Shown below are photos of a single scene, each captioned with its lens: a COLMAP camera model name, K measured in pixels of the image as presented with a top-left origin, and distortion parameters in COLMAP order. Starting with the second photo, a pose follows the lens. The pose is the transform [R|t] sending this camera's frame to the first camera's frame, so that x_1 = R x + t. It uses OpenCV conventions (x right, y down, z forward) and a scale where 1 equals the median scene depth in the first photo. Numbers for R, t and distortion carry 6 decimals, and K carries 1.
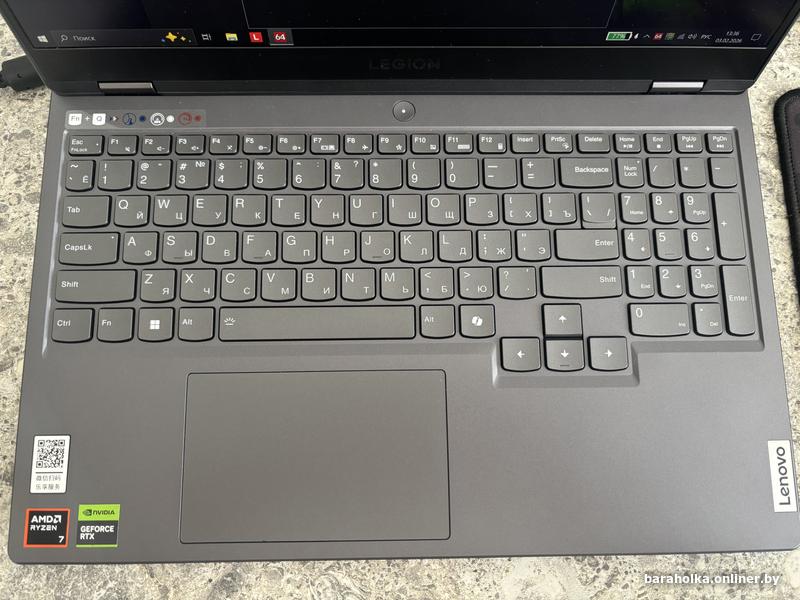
lens RADIAL K [[640.3, 0, 400.0], [0, 640.3, 300.0], [0, 0, 1]] dist [-0.001388, -0.034508]
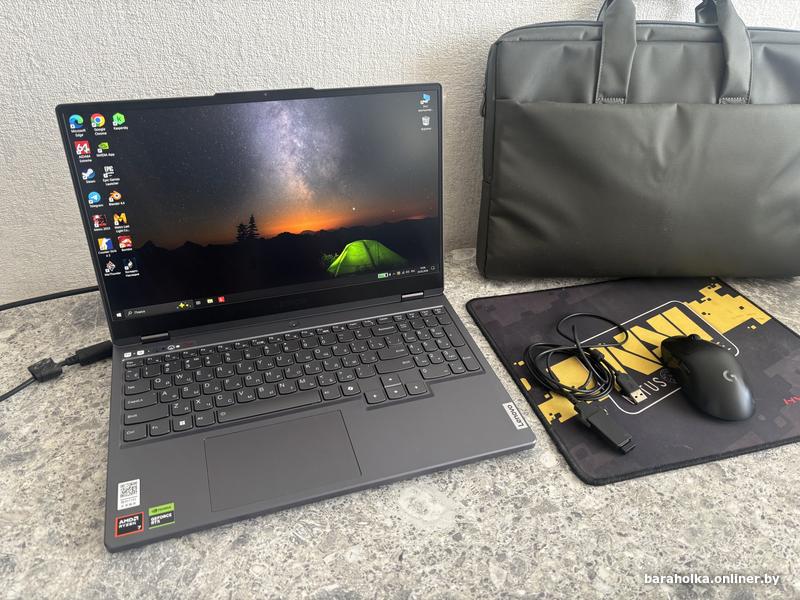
lens RADIAL K [[640.3, 0, 400.0], [0, 640.3, 300.0], [0, 0, 1]] dist [-0.001388, -0.034508]
pose [[0.952425, -0.154580, 0.262663, -0.217371], [0.290243, 0.722970, -0.626956, 1.159389], [-0.092983, 0.673364, 0.733440, -0.687298]]
